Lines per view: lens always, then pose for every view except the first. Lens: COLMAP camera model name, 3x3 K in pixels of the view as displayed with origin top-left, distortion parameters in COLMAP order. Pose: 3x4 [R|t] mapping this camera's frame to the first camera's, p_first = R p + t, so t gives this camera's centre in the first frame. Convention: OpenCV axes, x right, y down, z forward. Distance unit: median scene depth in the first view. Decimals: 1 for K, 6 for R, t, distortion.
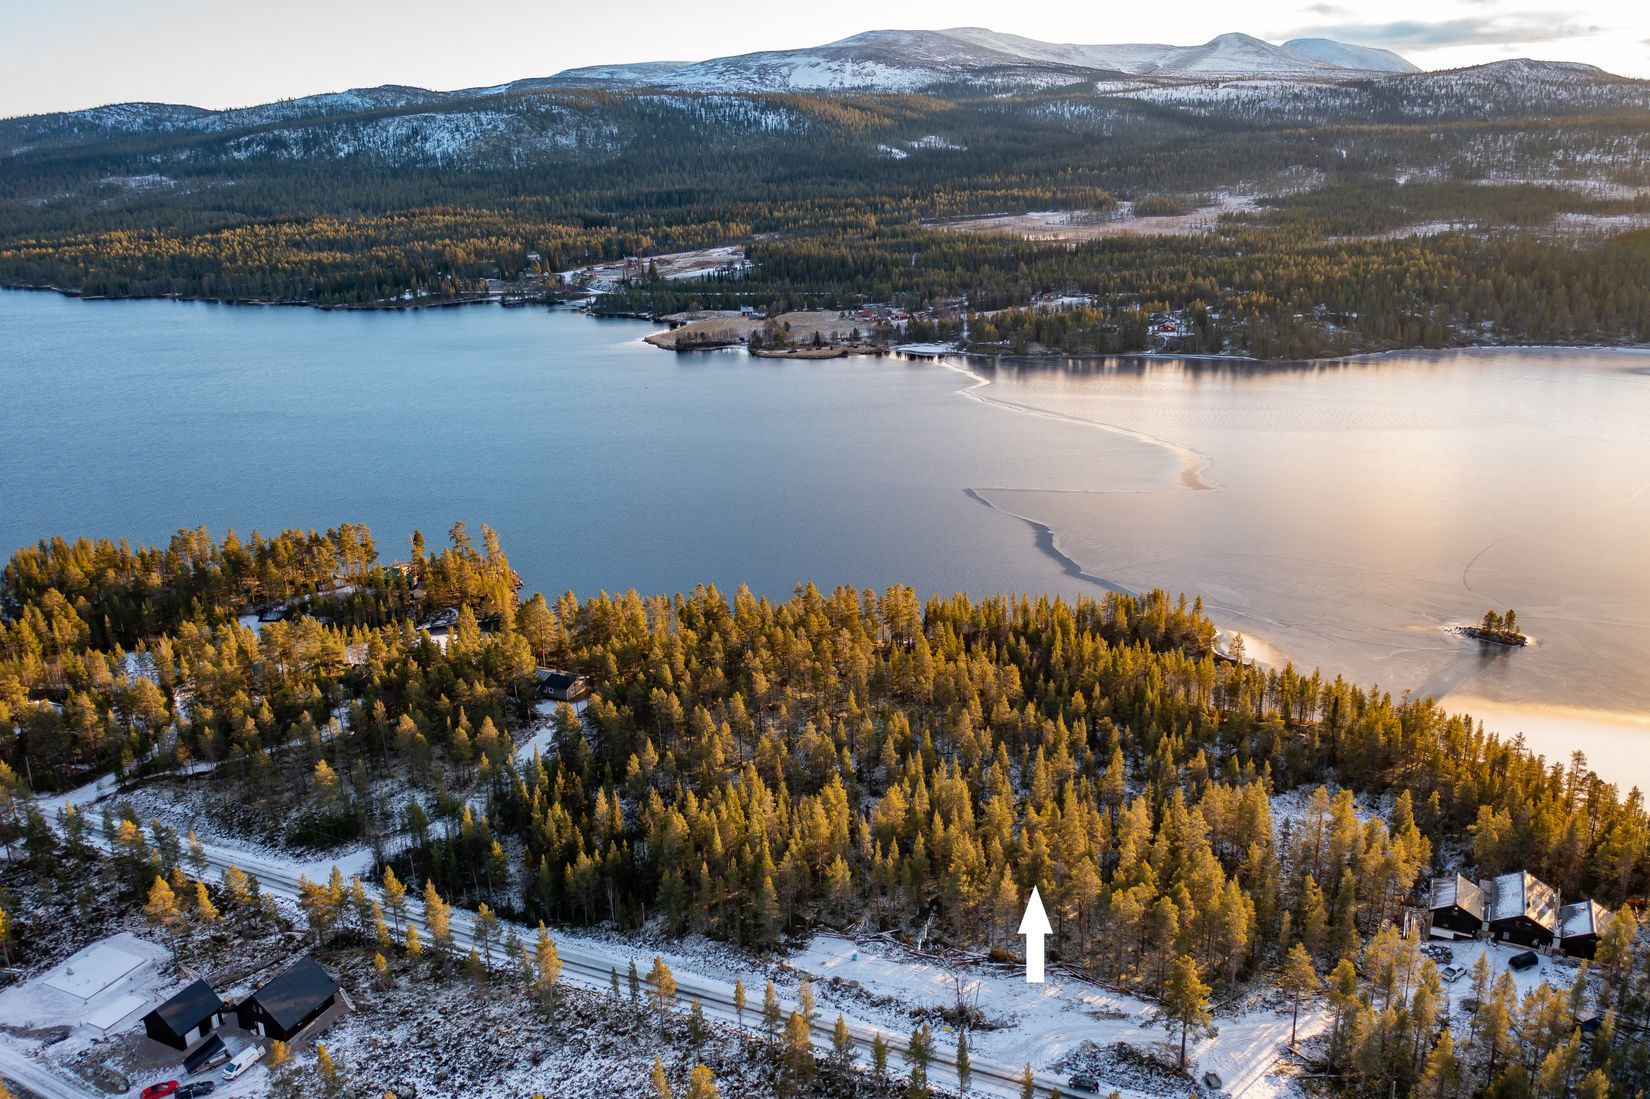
lens RADIAL K [[1306.4, 0, 825.0], [0, 1306.4, 549.5], [0, 0, 1]] dist [-0.021113, -0.009792]
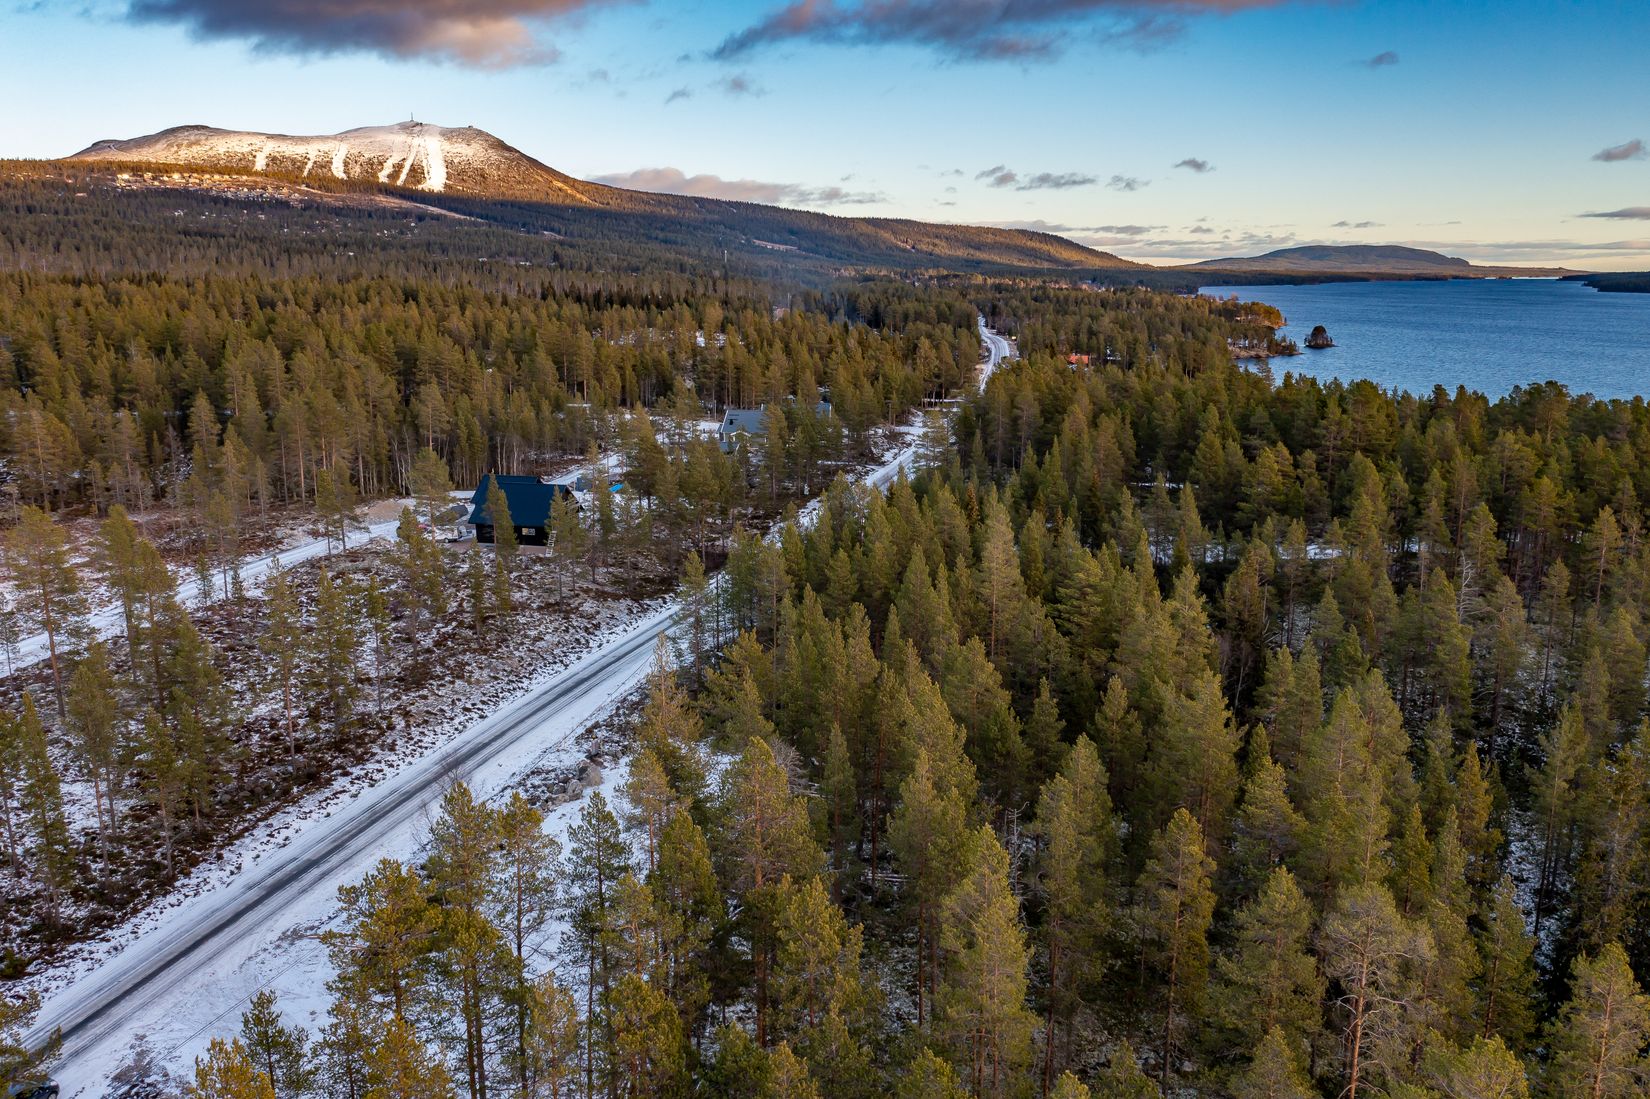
lens RADIAL K [[1306.4, 0, 825.0], [0, 1306.4, 549.5], [0, 0, 1]] dist [-0.021113, -0.009792]
pose [[0.161431, 0.218610, -0.962367, 0.031231], [-0.297581, 0.940551, 0.163737, 0.011356], [0.940949, 0.259950, 0.216888, 0.068359]]
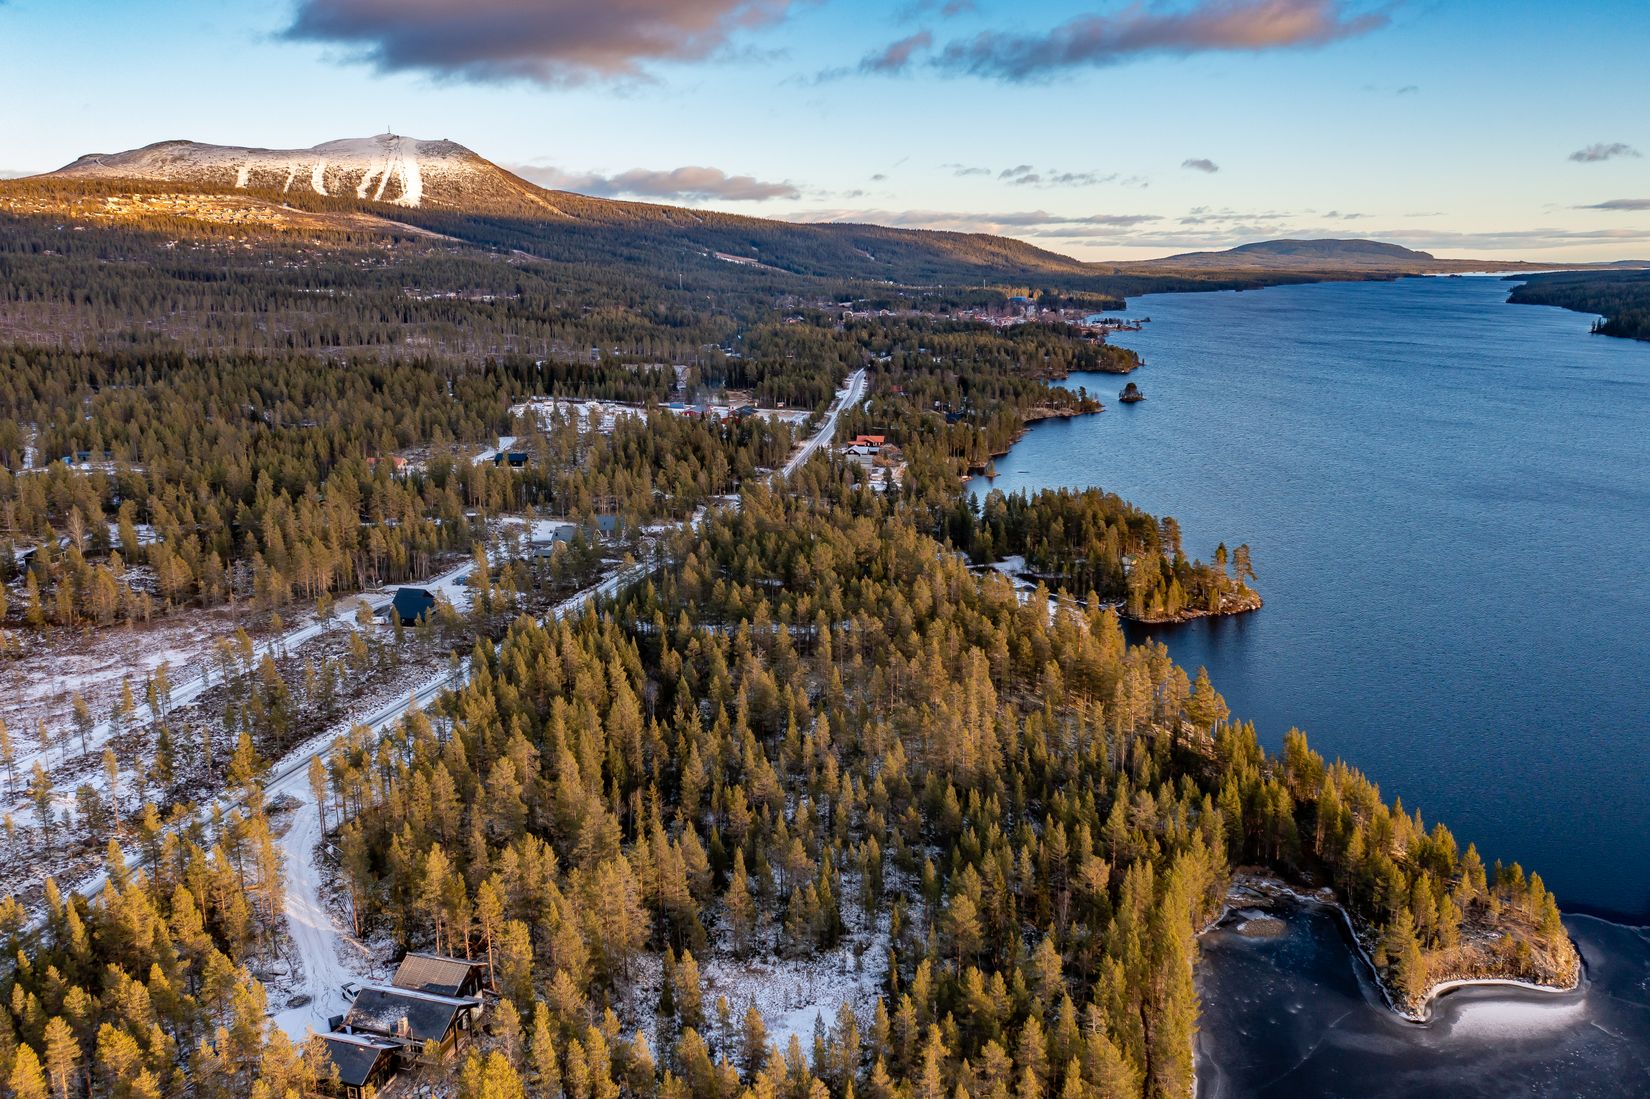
lens RADIAL K [[1306.4, 0, 825.0], [0, 1306.4, 549.5], [0, 0, 1]] dist [-0.021113, -0.009792]
pose [[0.174120, 0.225285, -0.958608, 0.095472], [-0.294163, 0.940928, 0.167699, -0.014027], [0.939761, 0.252787, 0.230105, 0.074474]]
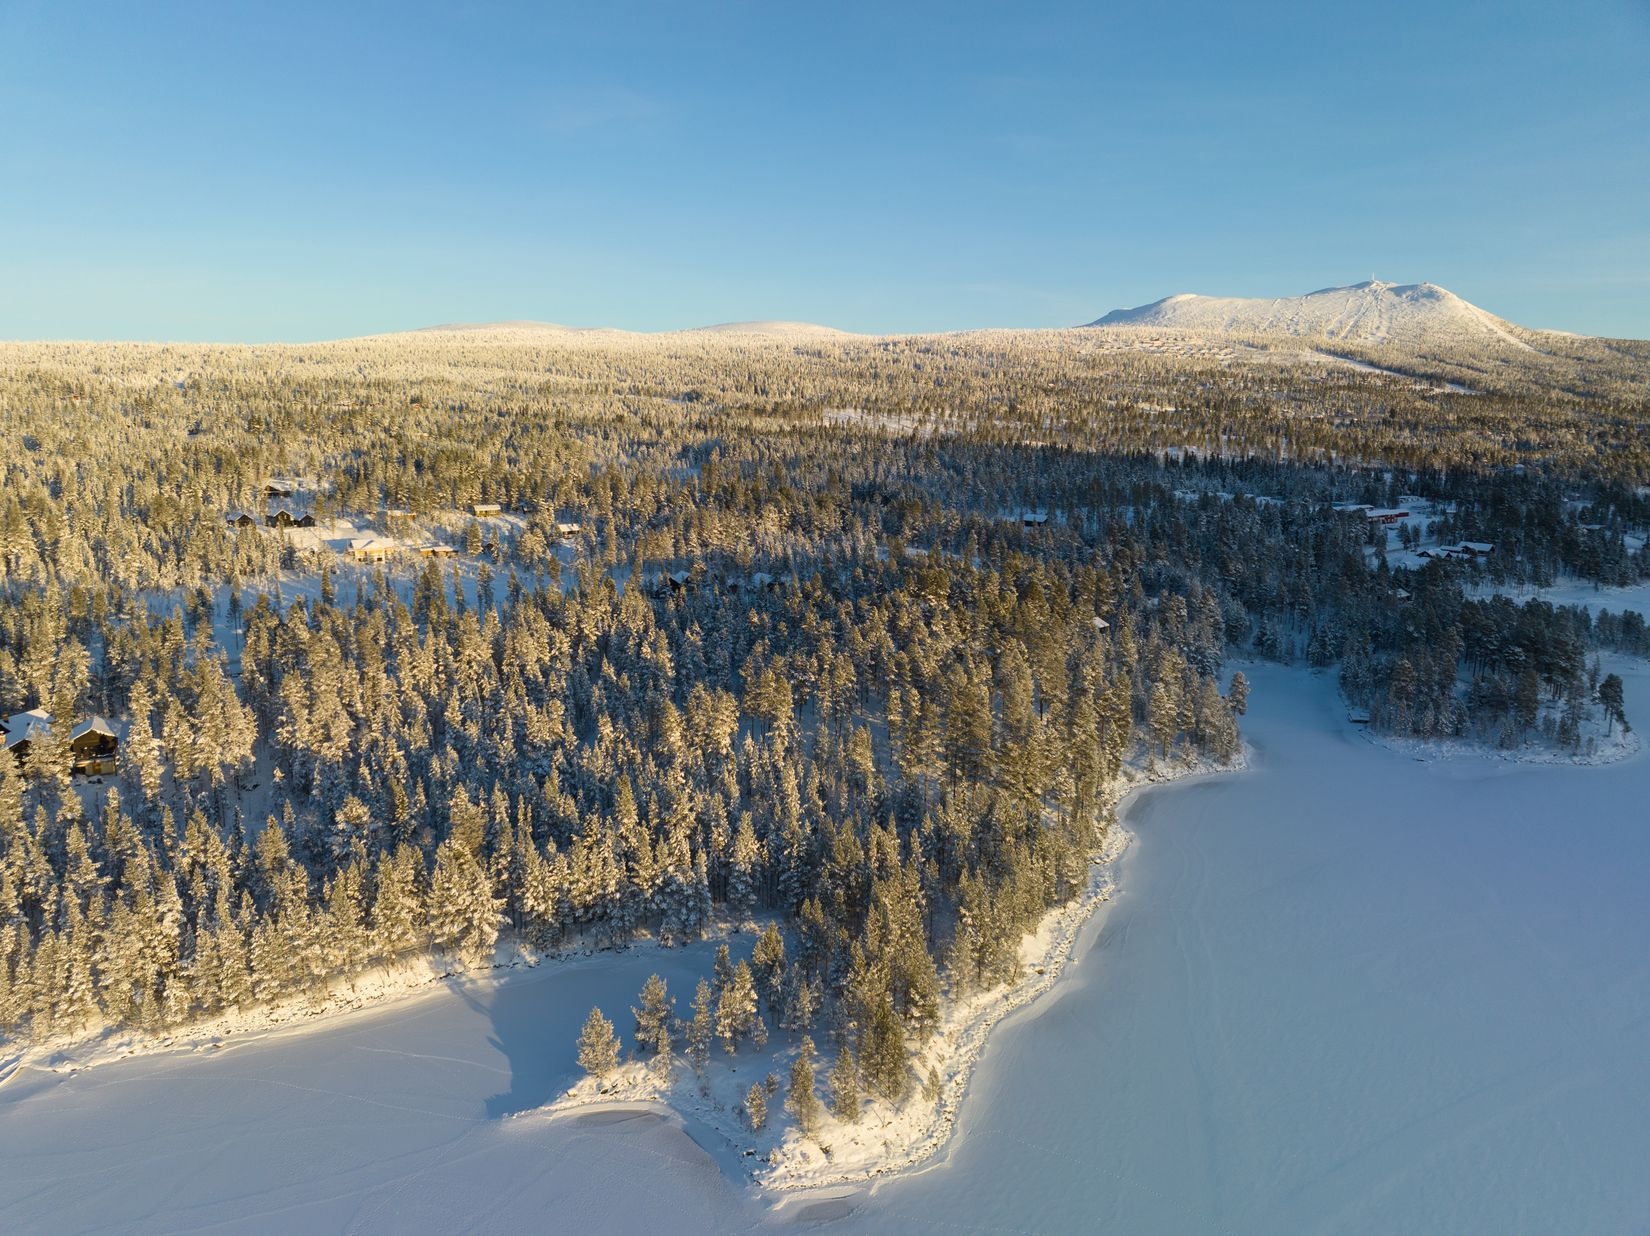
lens RADIAL K [[1169.2, 0, 825.0], [0, 1169.2, 618.0], [0, 0, 1]] dist [-0.043302, 0.009703]
pose [[-0.573307, 0.158511, -0.803862, 0.070102], [-0.244700, 0.903207, 0.352618, -0.025336], [0.781947, 0.398863, -0.479027, 0.148930]]
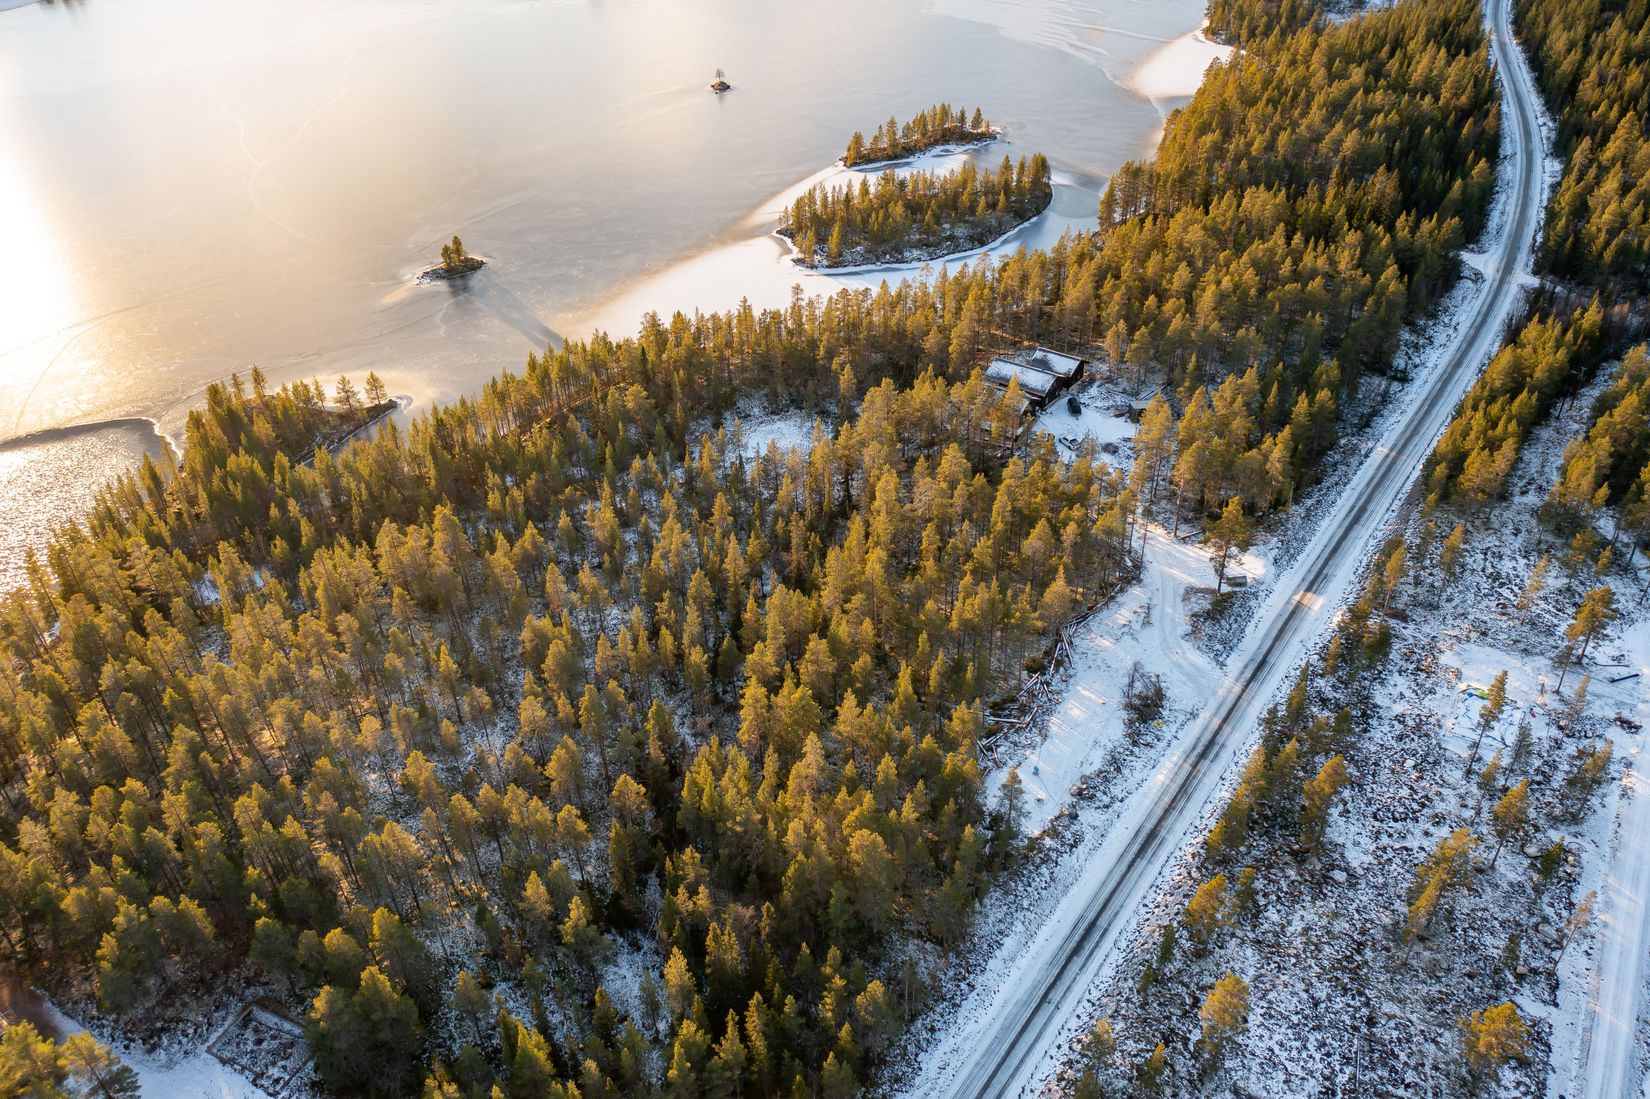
lens RADIAL K [[1306.4, 0, 825.0], [0, 1306.4, 549.5], [0, 0, 1]] dist [-0.021113, -0.009792]
pose [[0.190419, -0.546183, 0.815736, -0.044562], [0.314444, 0.821095, 0.476370, -0.017953], [-0.929982, 0.165793, 0.328096, 0.060523]]
